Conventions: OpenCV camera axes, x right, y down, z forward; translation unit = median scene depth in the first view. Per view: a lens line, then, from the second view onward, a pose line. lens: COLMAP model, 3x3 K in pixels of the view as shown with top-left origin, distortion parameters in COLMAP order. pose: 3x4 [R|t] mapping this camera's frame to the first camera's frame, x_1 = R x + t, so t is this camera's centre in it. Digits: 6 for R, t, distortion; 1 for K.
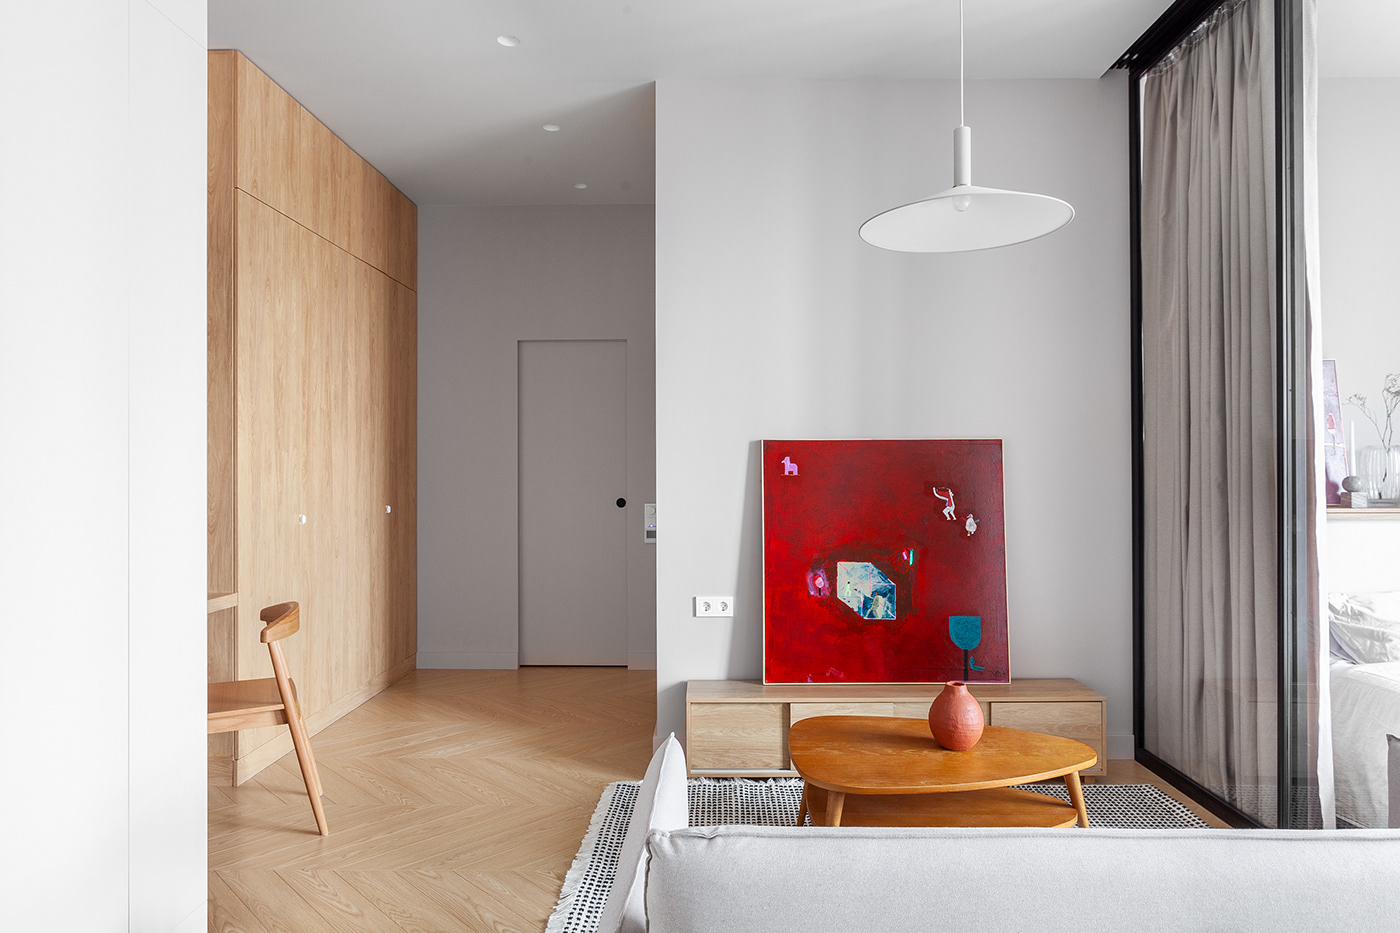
lens RADIAL K [[888.2, 0, 737.0], [0, 888.2, 470.7], [0, 0, 1]] dist [0.008498, -0.000061]
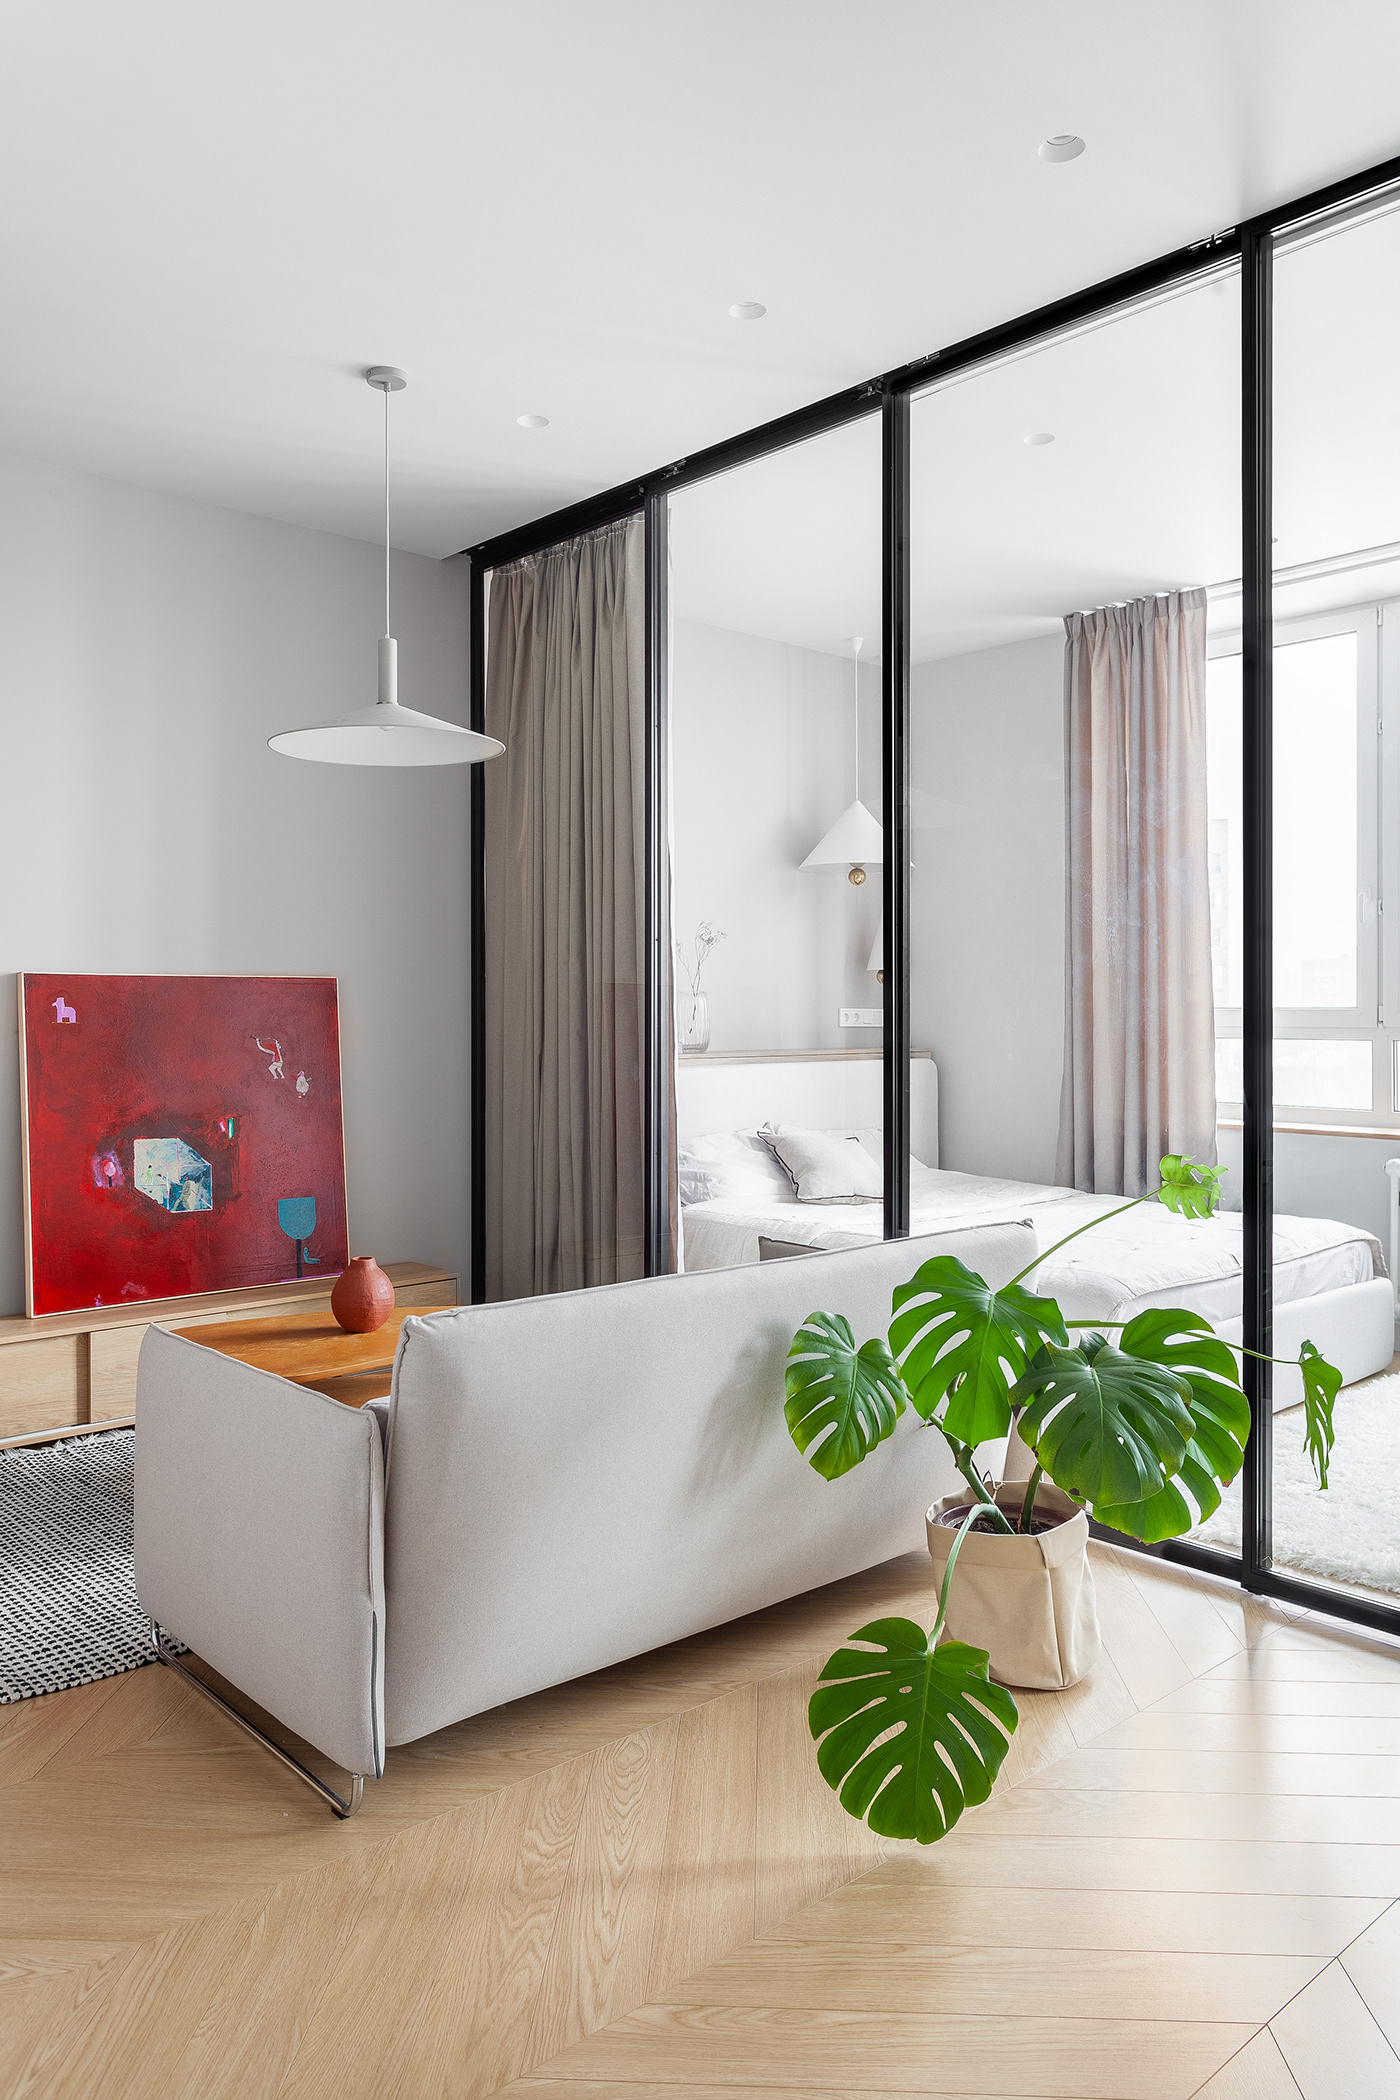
lens RADIAL K [[1460.4, 0, 701.8], [0, 1460.4, 1025.2], [0, 0, 1]] dist [0.008139, 0.010353]
pose [[0.754820, -0.005426, 0.655910, -0.332815], [-0.001269, 0.999952, 0.009732, -0.005701], [-0.655931, -0.008179, 0.754776, -0.234514]]
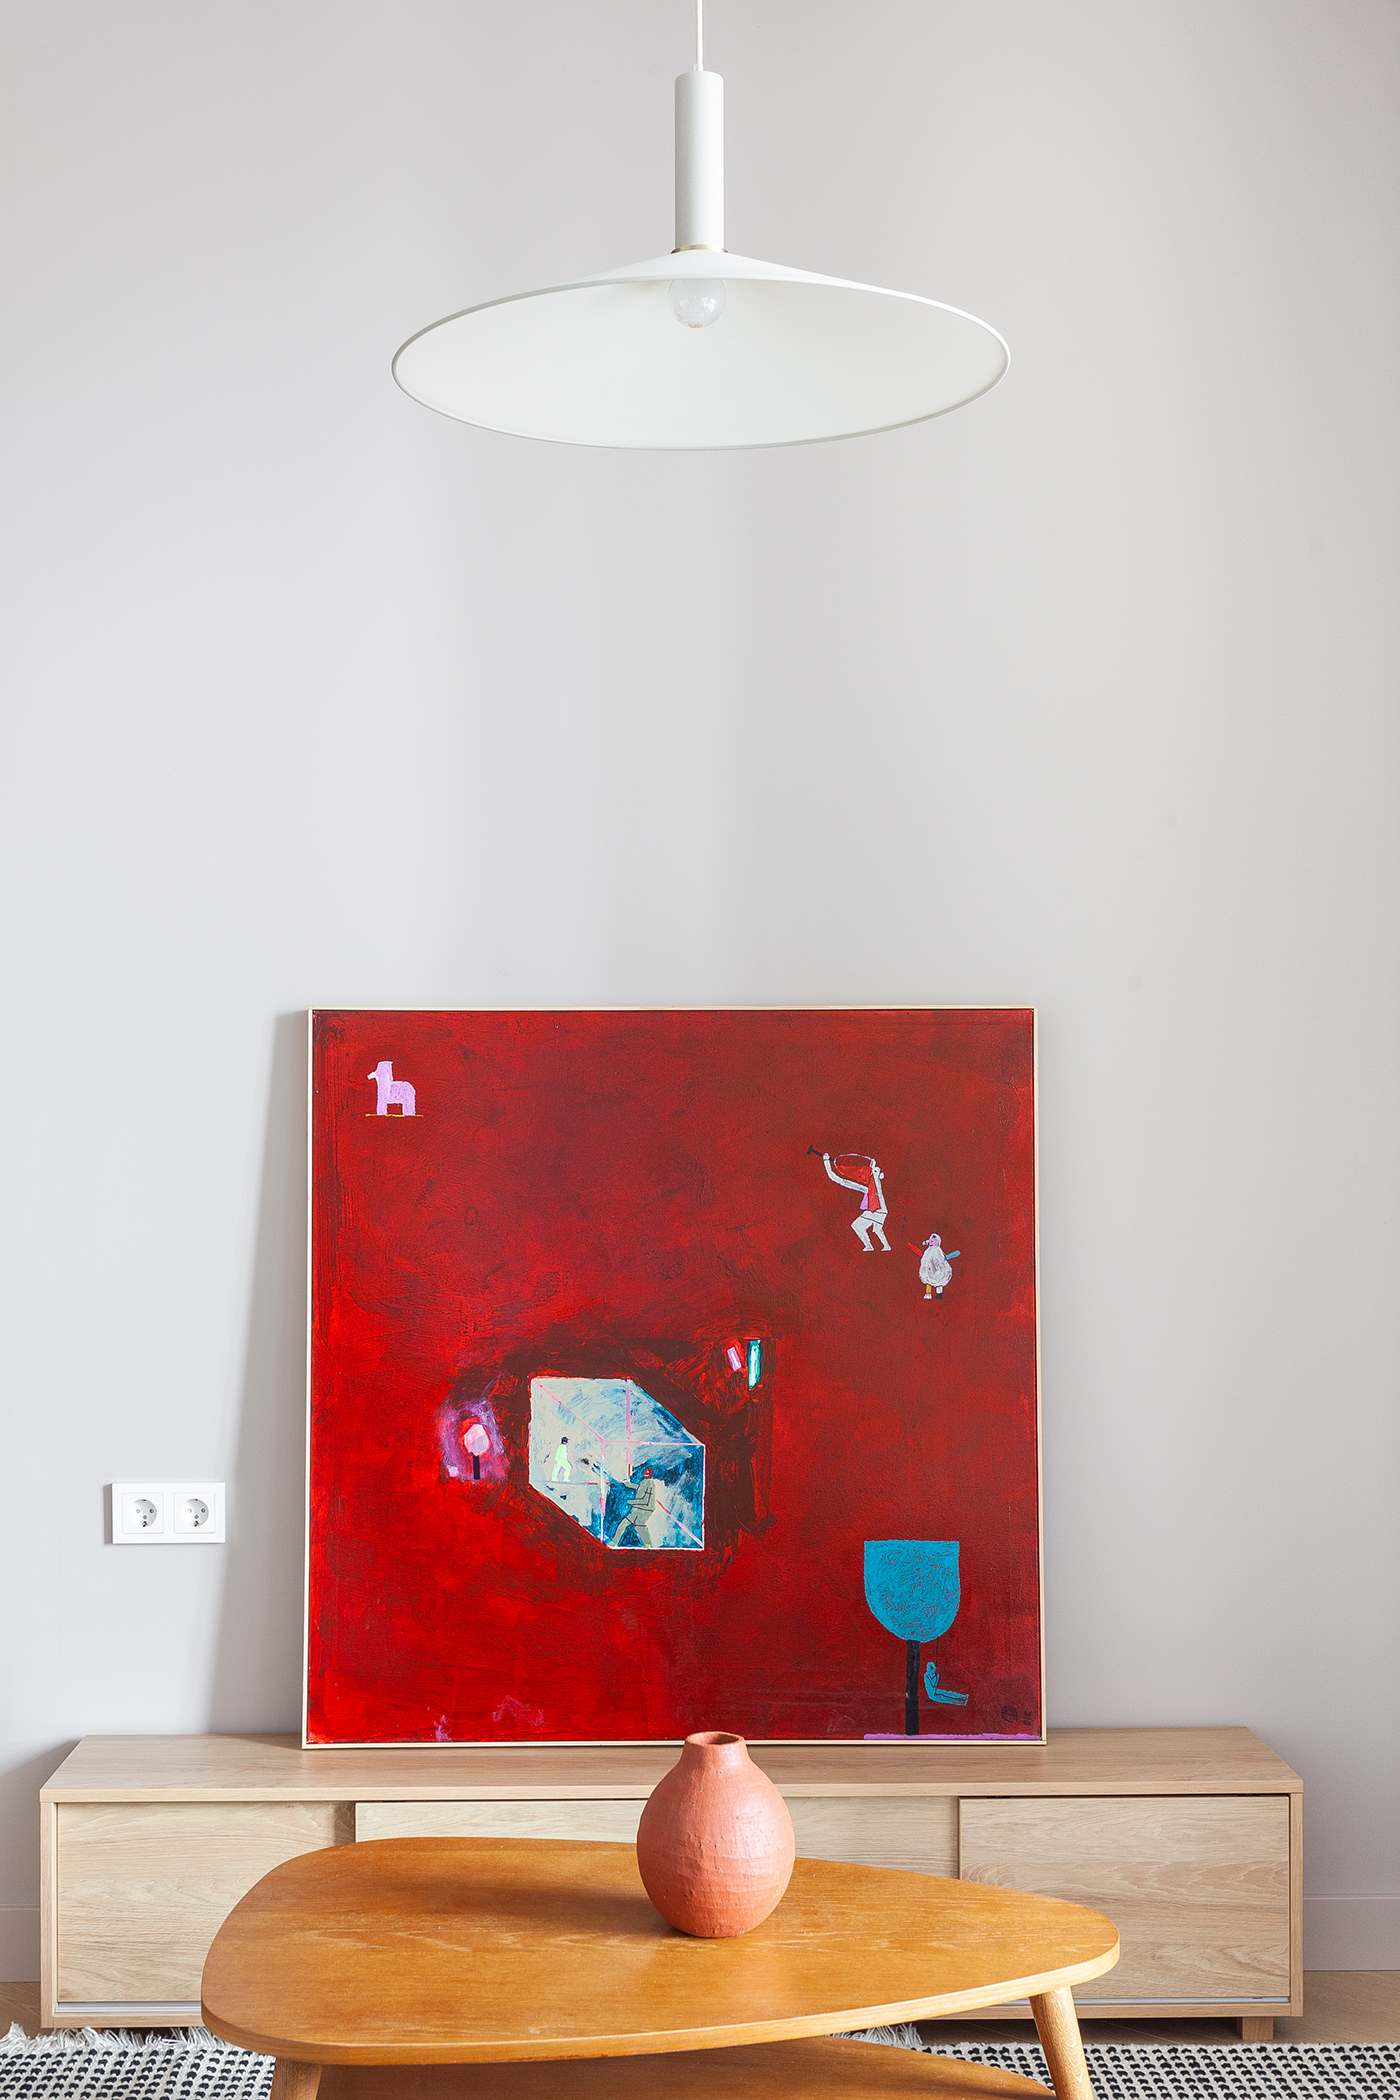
lens RADIAL K [[2750.8, 0, 755.6], [0, 2750.8, 1134.7], [0, 0, 1]] dist [0.036051, 0.000000]
pose [[0.999894, 0.001024, 0.014533, 0.183431], [-0.001201, 0.999925, 0.012210, -0.000839], [-0.014520, -0.012227, 0.999820, -0.028418]]
